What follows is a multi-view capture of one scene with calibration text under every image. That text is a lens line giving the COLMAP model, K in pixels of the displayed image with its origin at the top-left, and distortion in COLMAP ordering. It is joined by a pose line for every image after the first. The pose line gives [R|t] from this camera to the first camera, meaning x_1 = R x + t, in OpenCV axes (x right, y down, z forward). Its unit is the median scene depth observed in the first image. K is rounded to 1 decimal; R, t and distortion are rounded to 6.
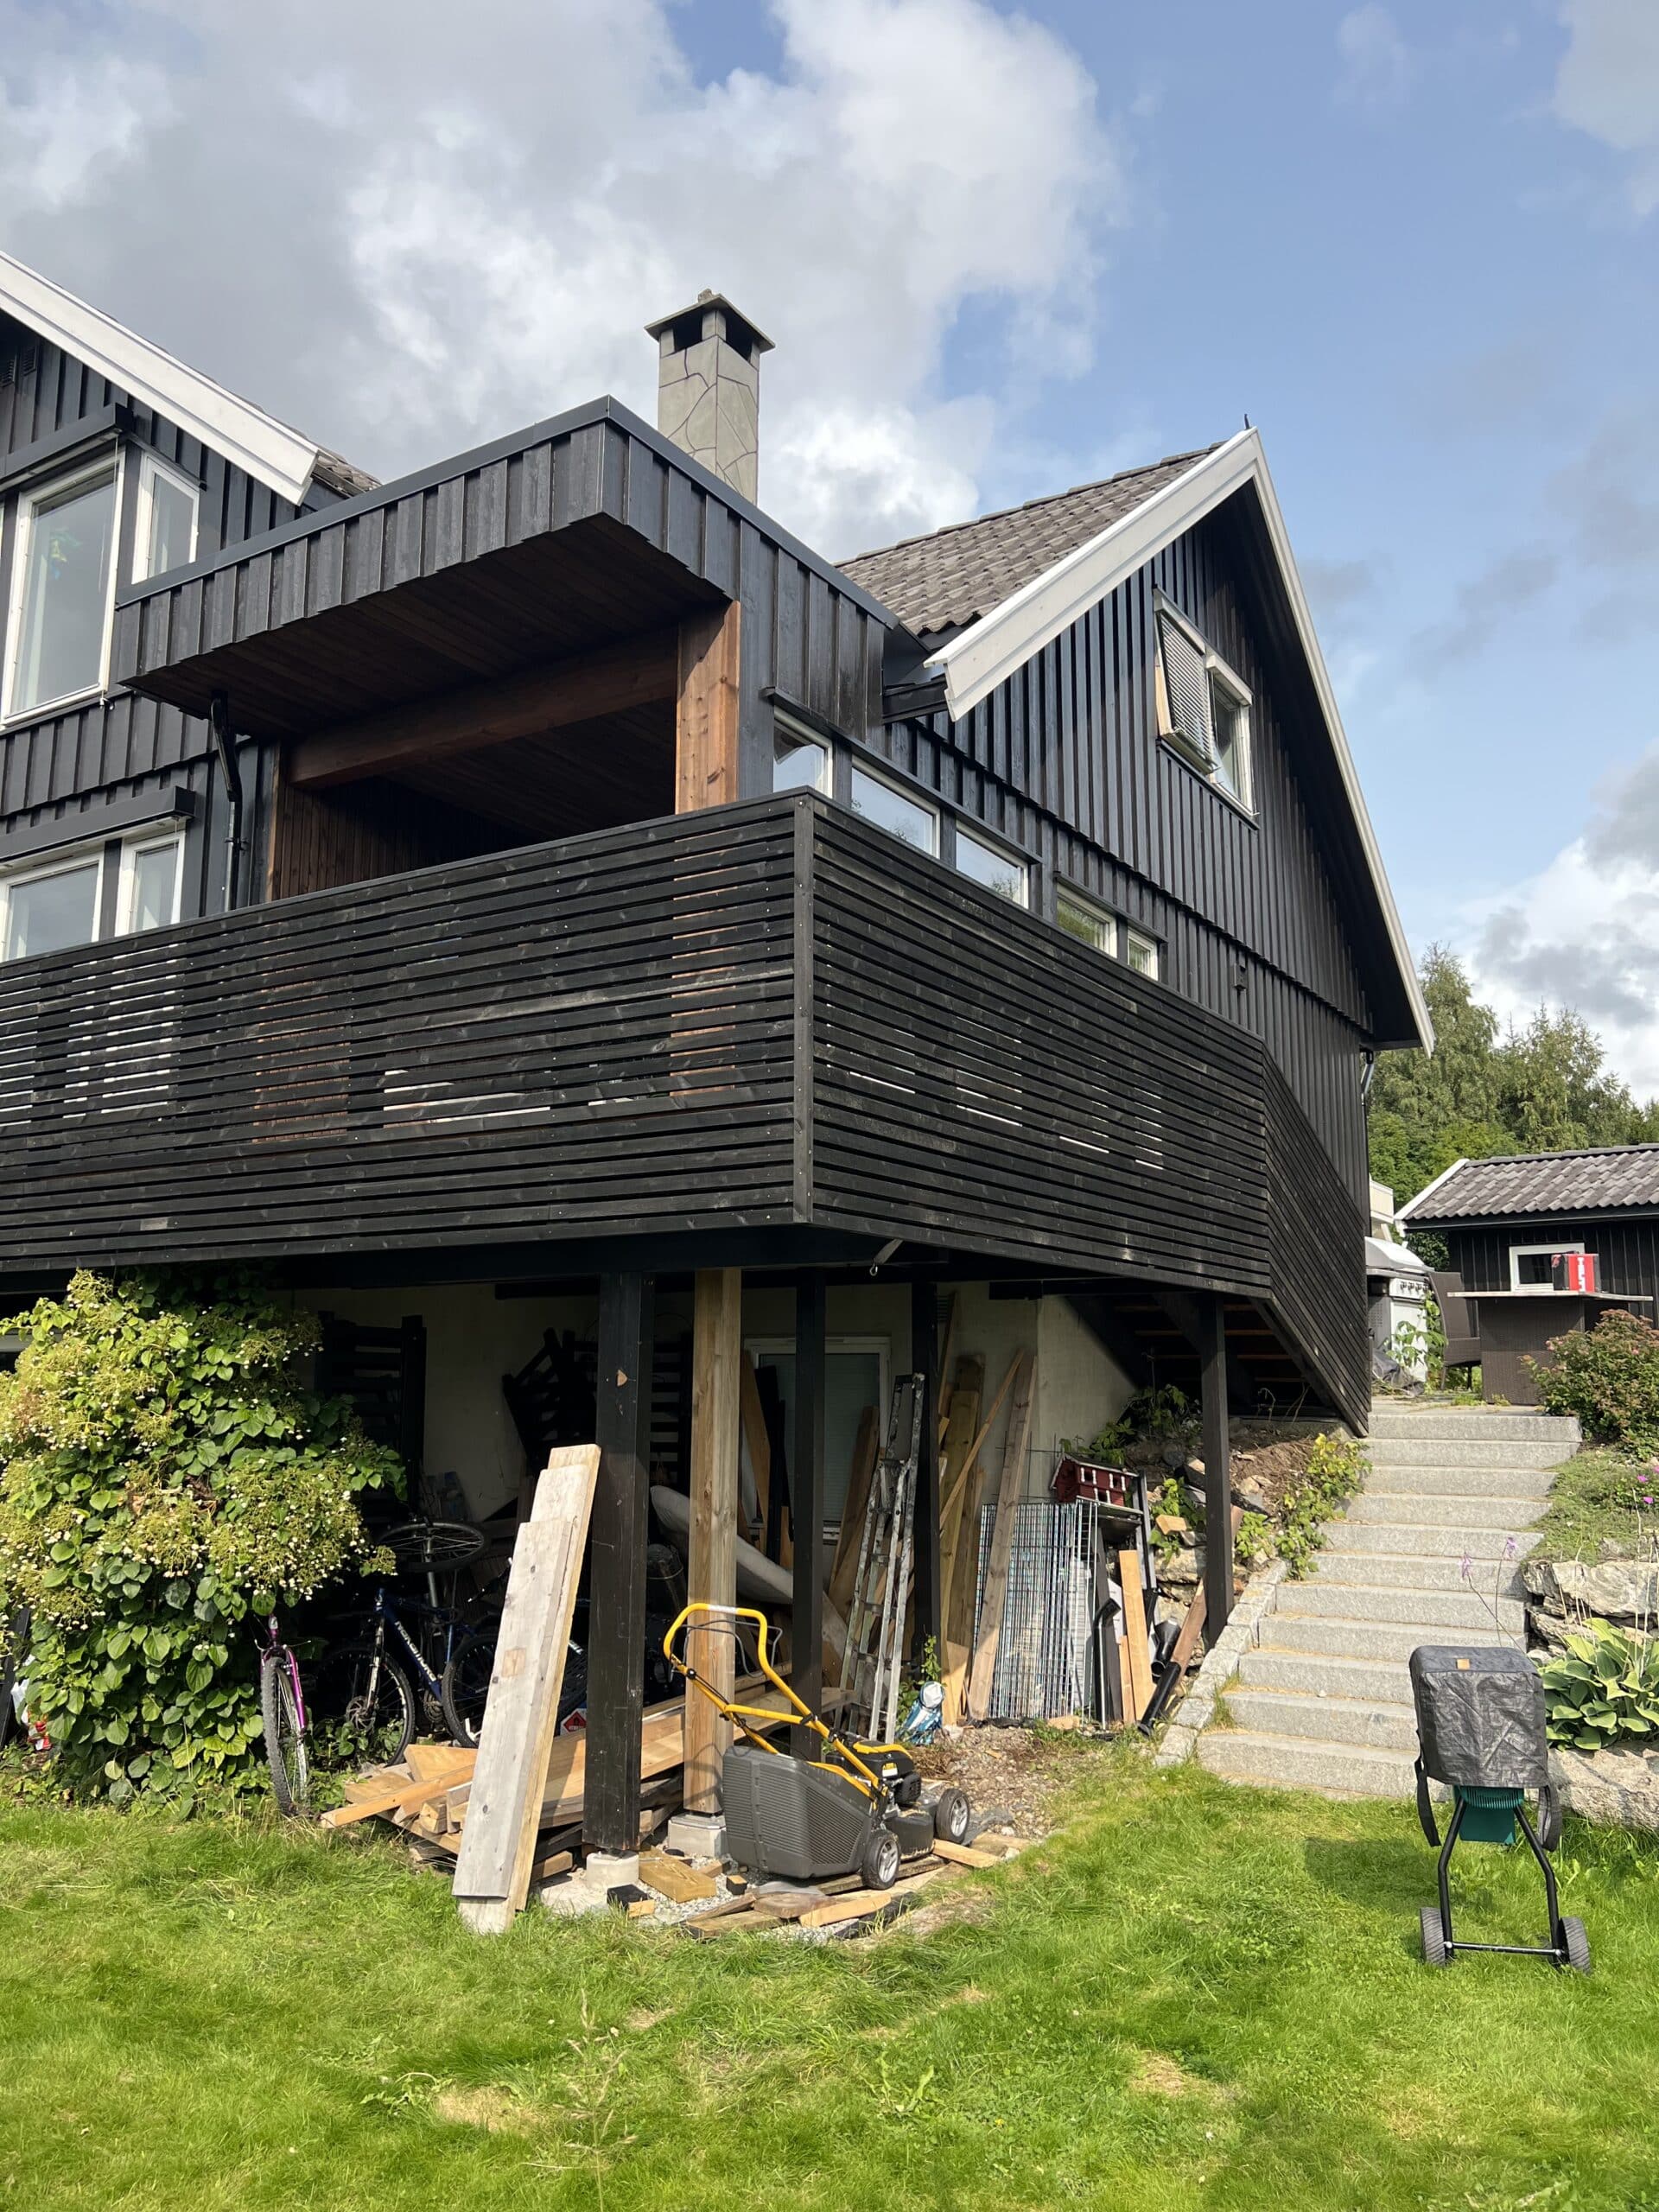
lens RADIAL K [[1688.7, 0, 829.5], [0, 1688.7, 1106.0], [0, 0, 1]] dist [0.048607, -0.055111]
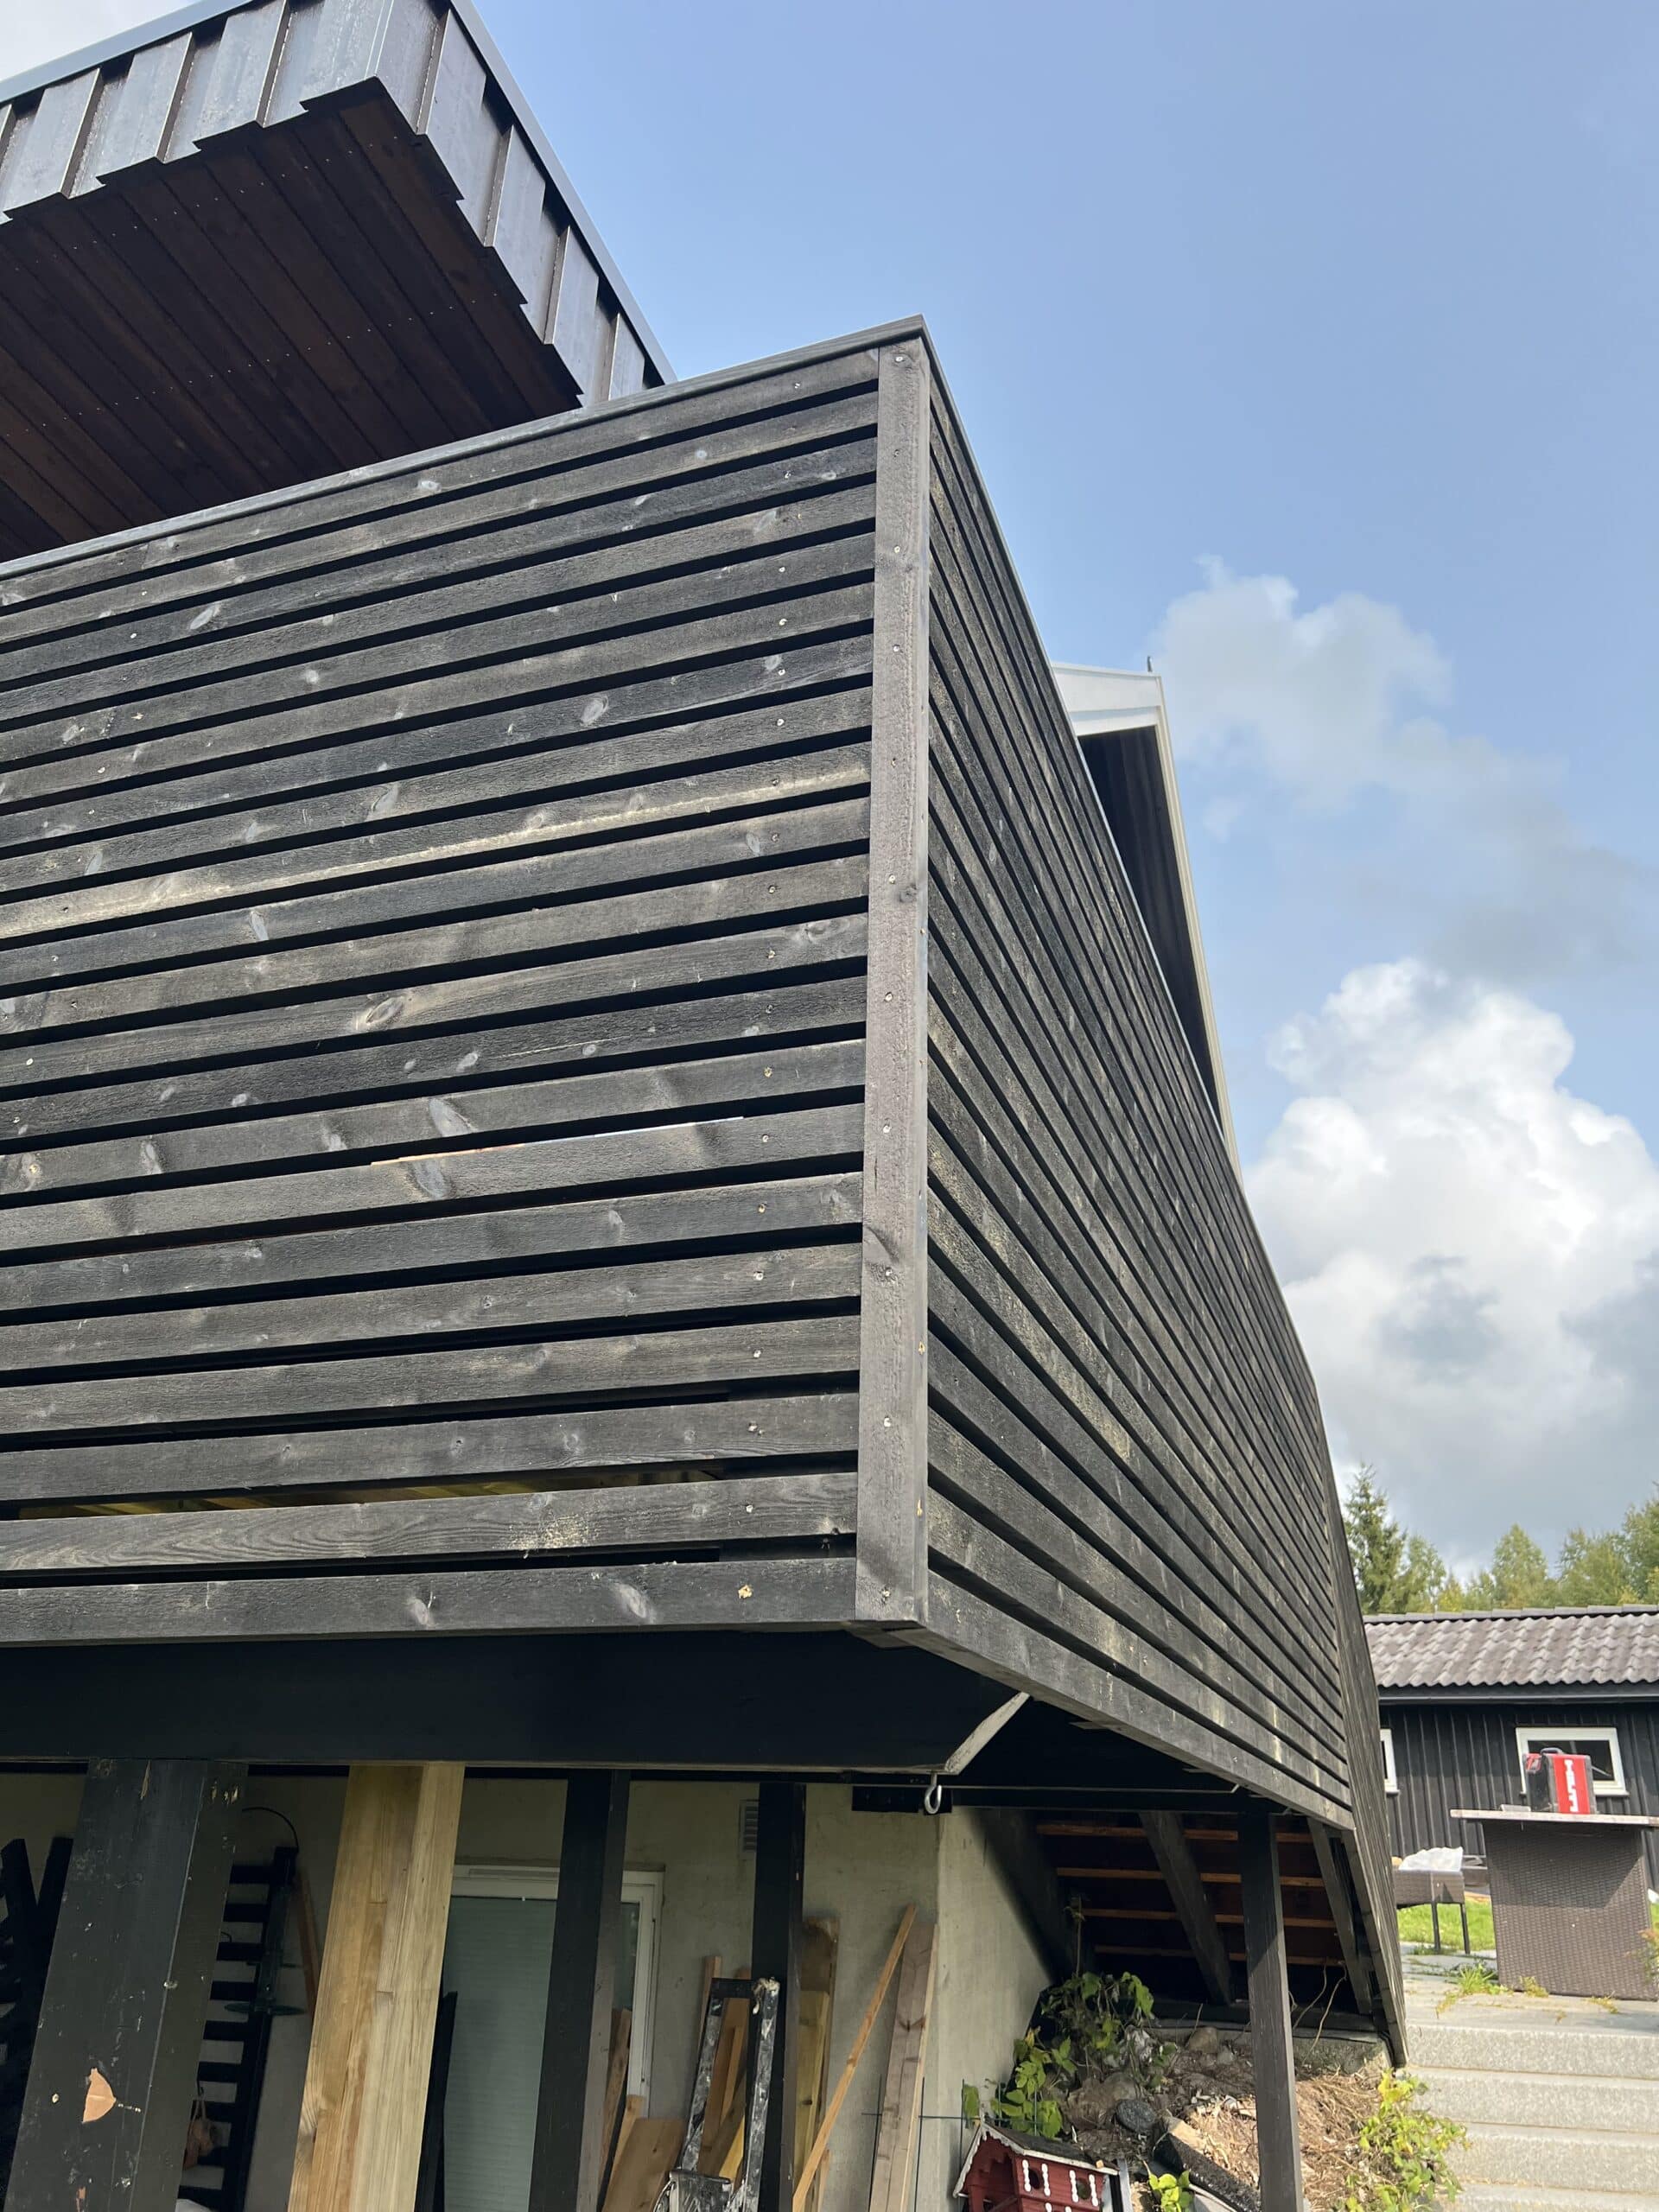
lens RADIAL K [[1679.2, 0, 834.6], [0, 1679.2, 1099.9], [0, 0, 1]] dist [0.045979, -0.057792]
pose [[0.975883, 0.114059, 0.186125, -0.072314], [-0.063014, 0.963532, -0.260069, 0.054029], [-0.209001, 0.242068, 0.947482, 0.669348]]
